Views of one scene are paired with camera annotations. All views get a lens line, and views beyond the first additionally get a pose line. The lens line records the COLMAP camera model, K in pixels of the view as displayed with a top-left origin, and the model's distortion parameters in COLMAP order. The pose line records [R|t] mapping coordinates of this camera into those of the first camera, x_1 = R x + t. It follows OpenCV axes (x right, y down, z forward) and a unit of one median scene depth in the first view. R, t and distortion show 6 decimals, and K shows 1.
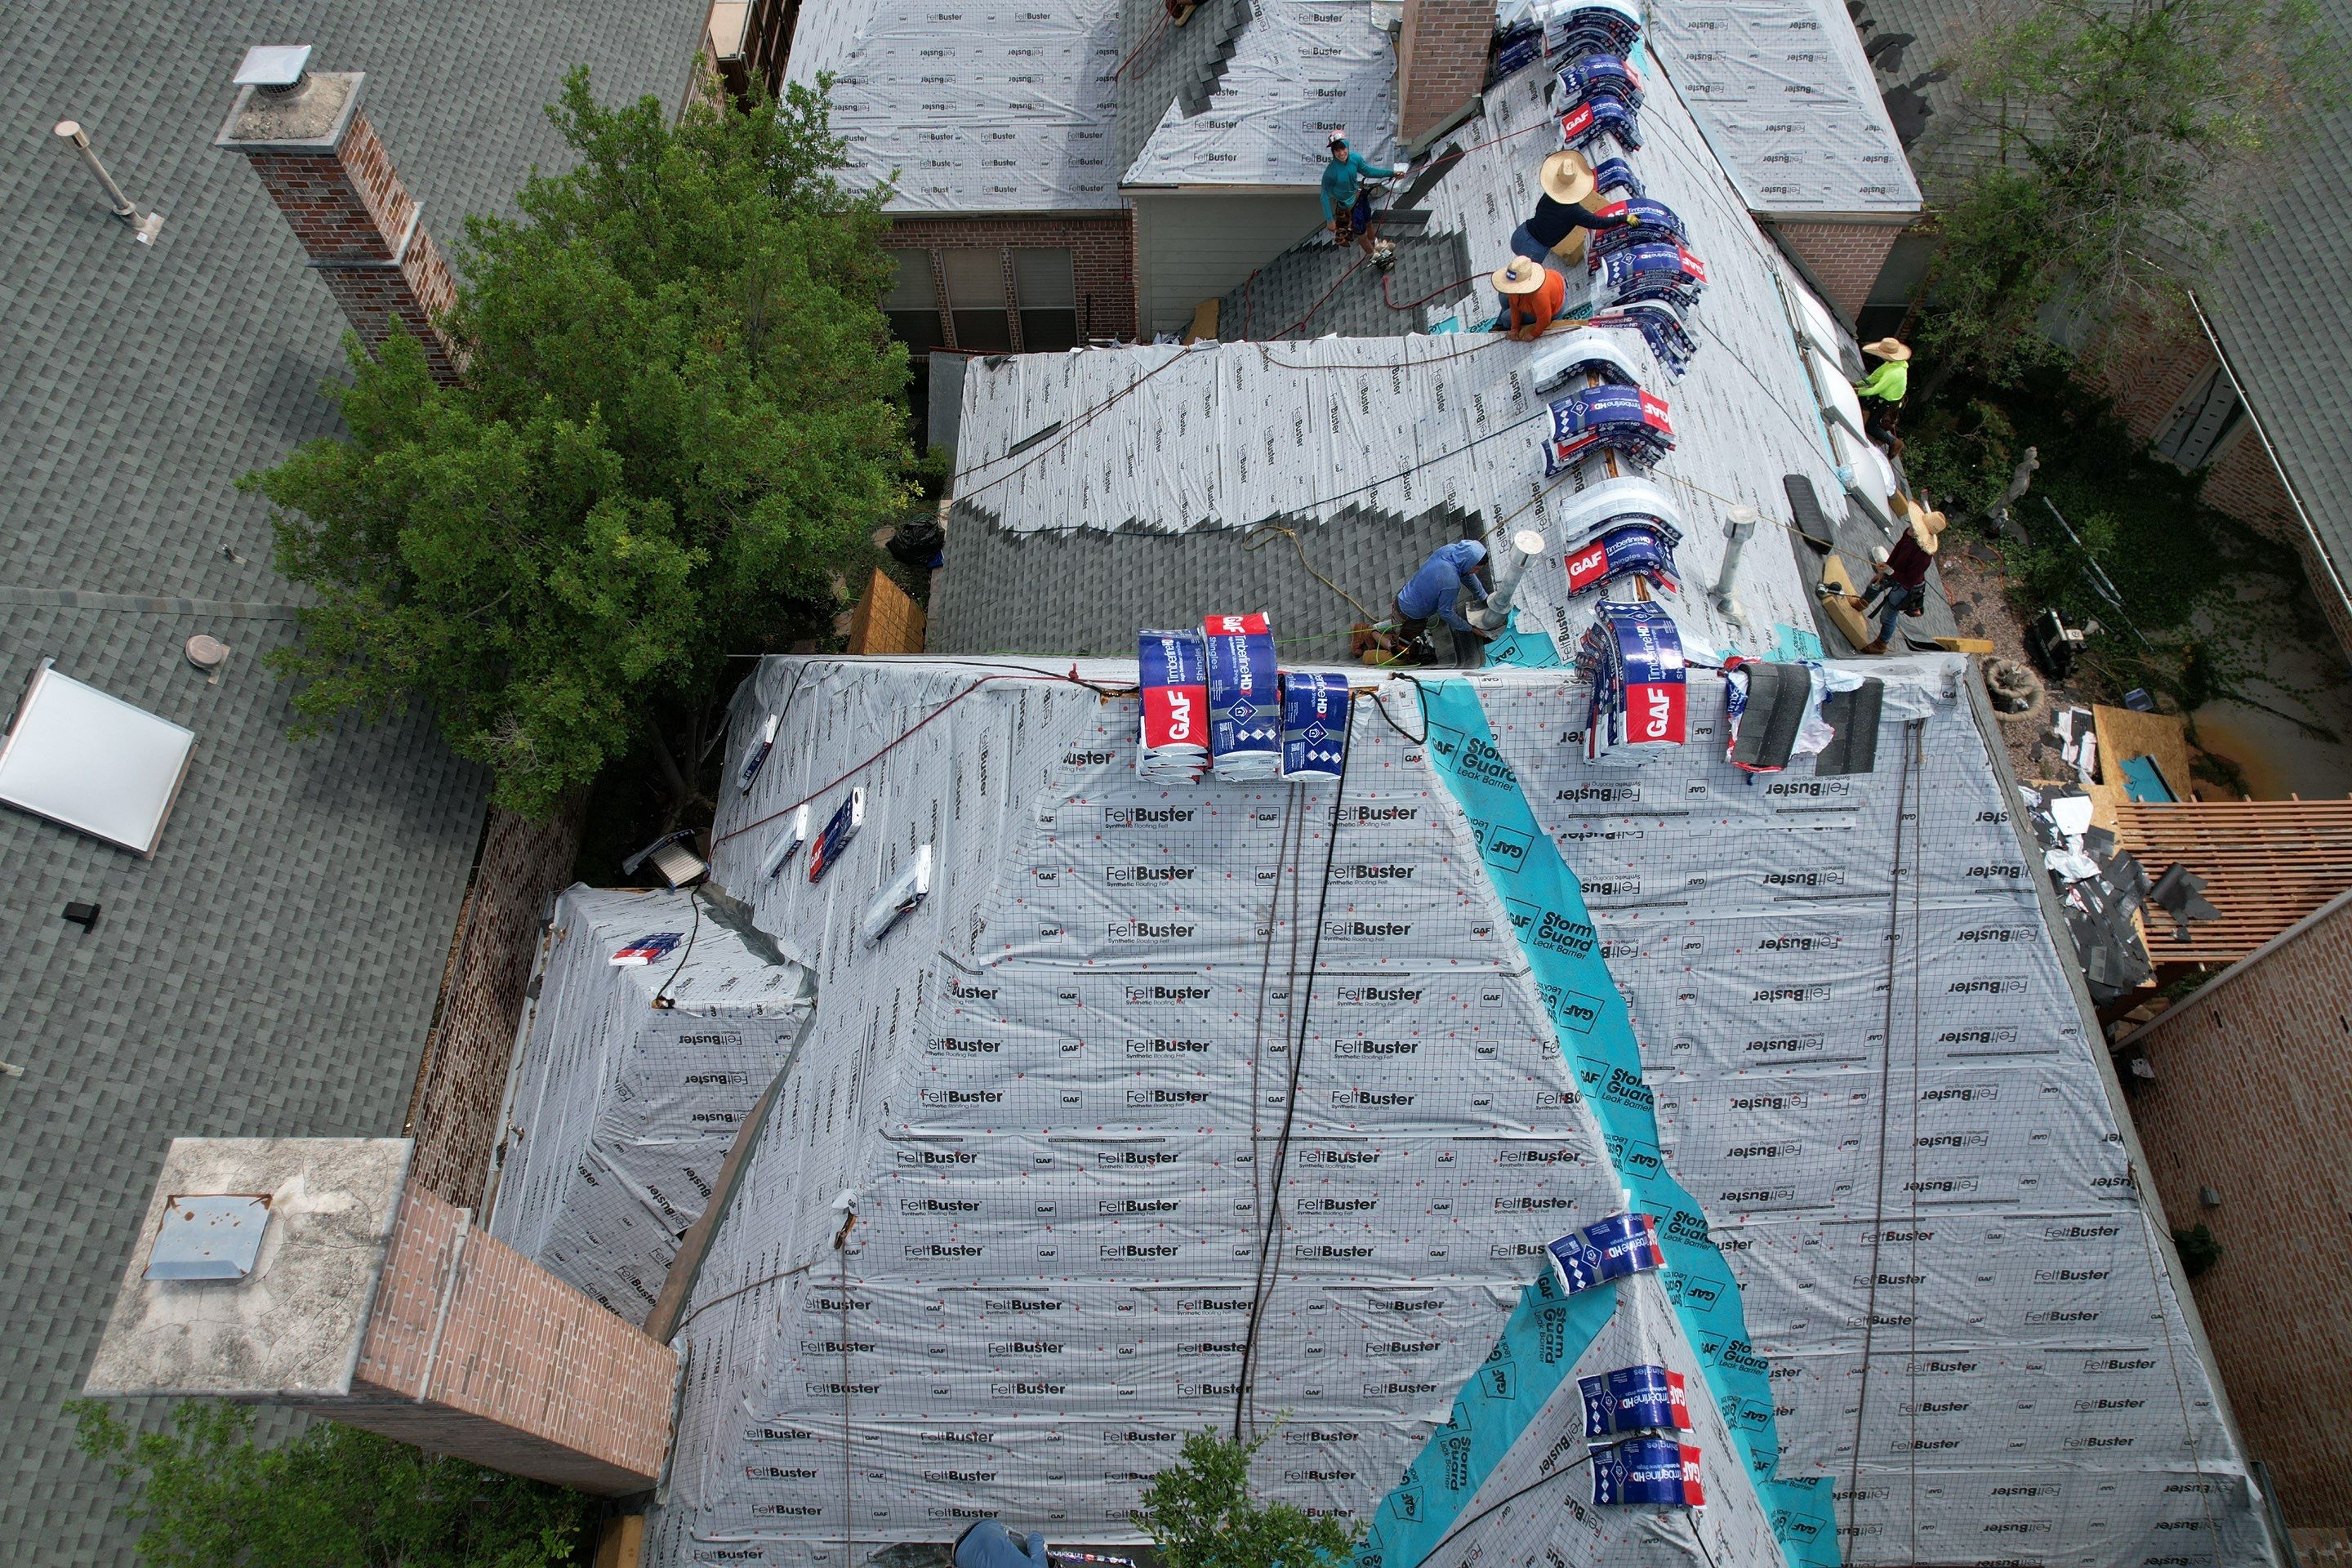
lens RADIAL K [[1501.9, 0, 1181.2], [0, 1501.9, 788.4], [0, 0, 1]] dist [-0.073063, 0.067559]
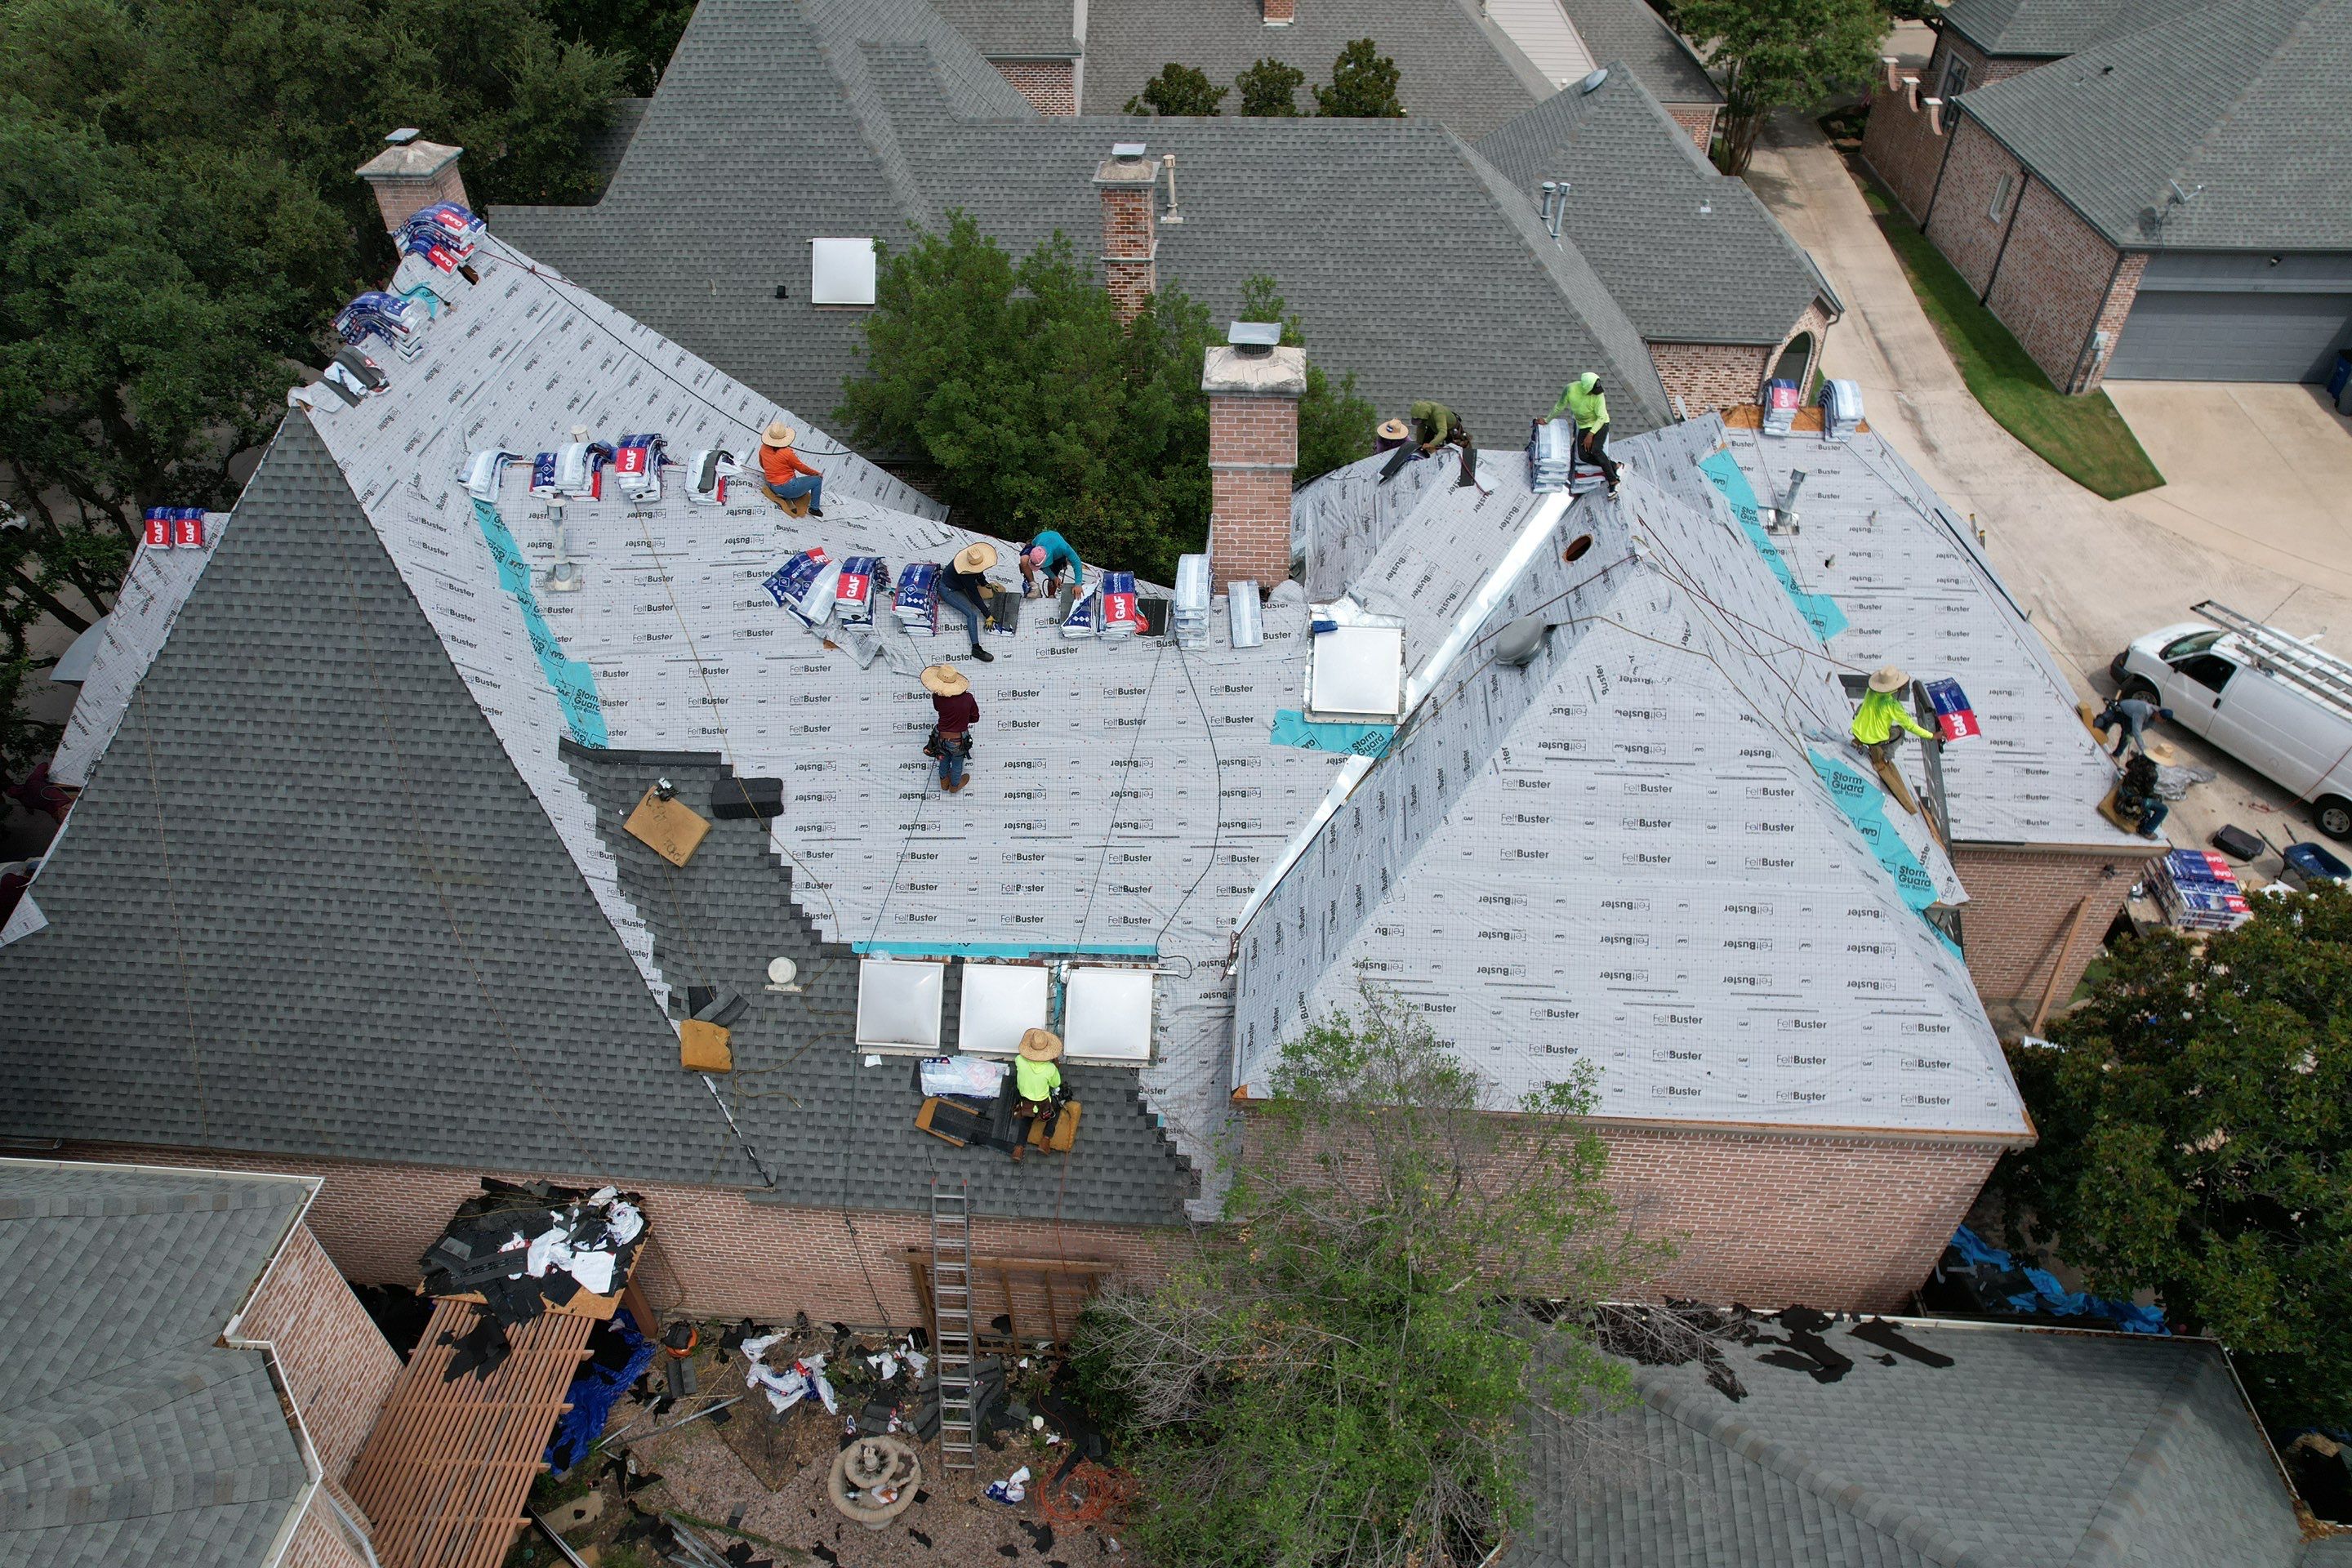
lens RADIAL K [[1528.3, 0, 1180.6], [0, 1528.3, 792.3], [0, 0, 1]] dist [-0.088961, 0.073429]
pose [[-0.082189, 0.649006, -0.756331, 1.338735], [-0.847861, 0.353334, 0.395331, -0.983464], [0.523809, 0.673756, 0.521227, 0.553876]]
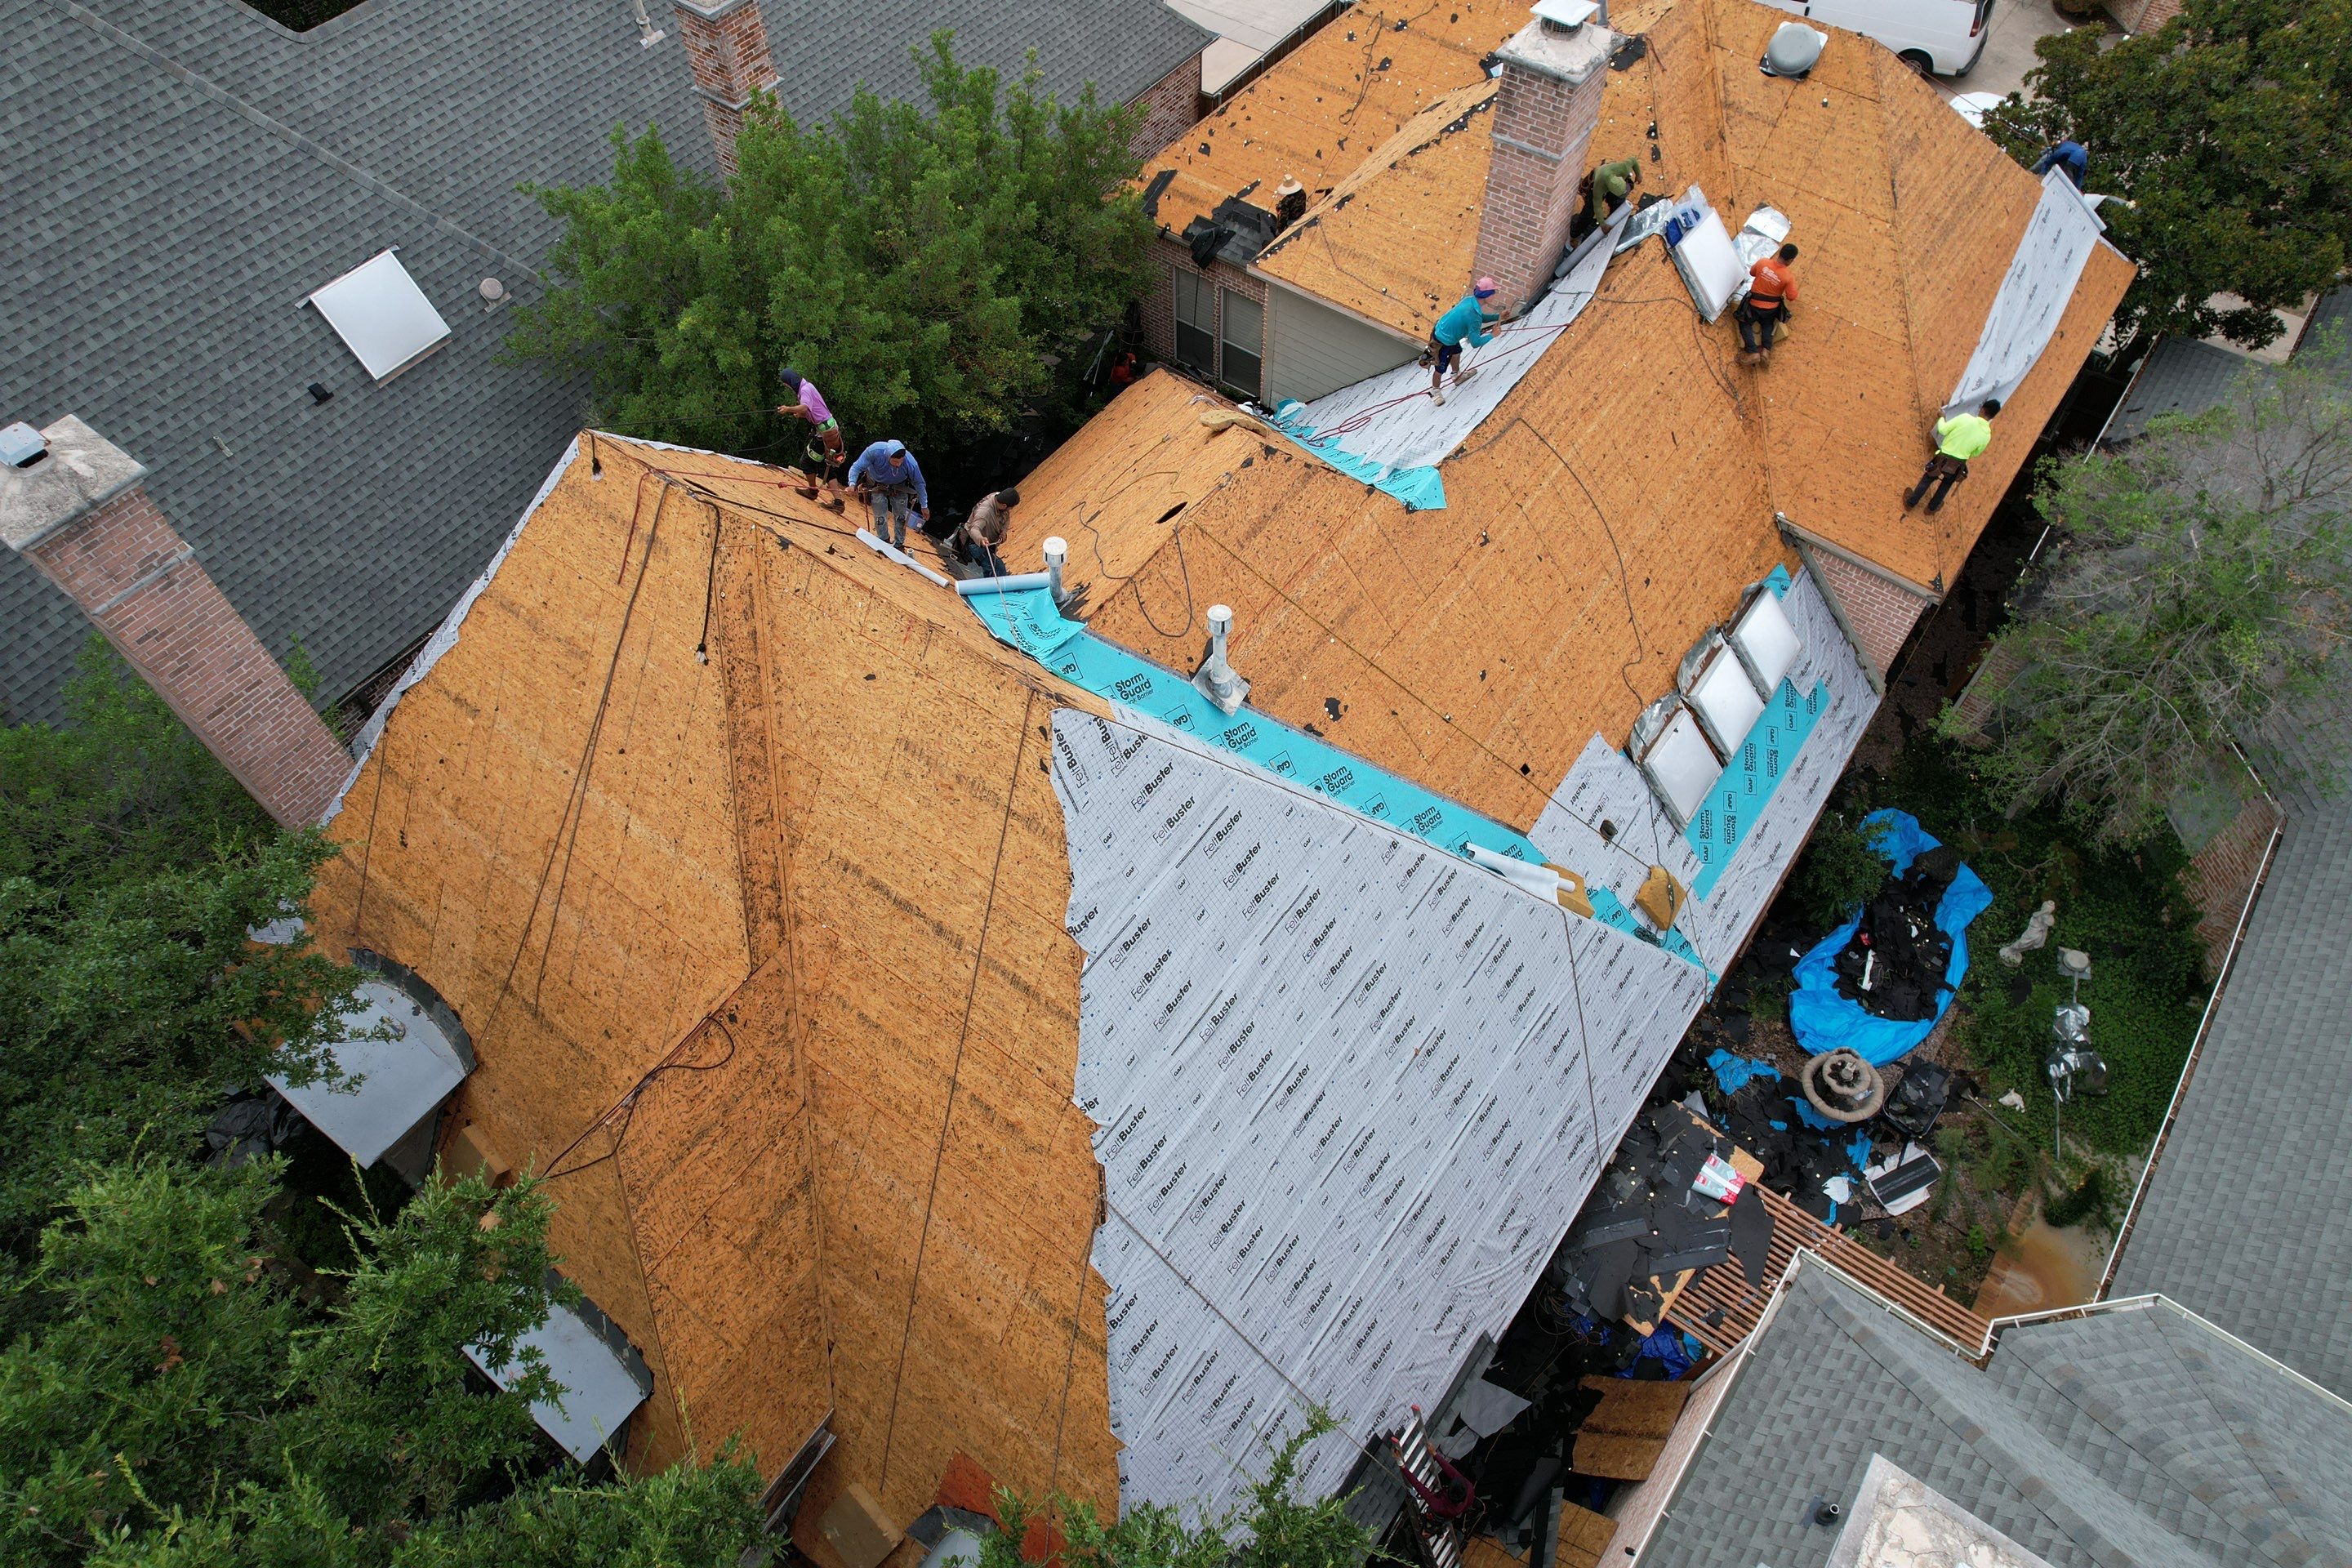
lens RADIAL K [[1508.9, 0, 1183.1], [0, 1508.9, 791.0], [0, 0, 1]] dist [-0.082981, 0.074763]
pose [[0.801742, 0.488244, -0.344714, 0.647490], [-0.509786, 0.859706, 0.031996, -0.060784], [0.311974, 0.150078, 0.938162, -0.103121]]
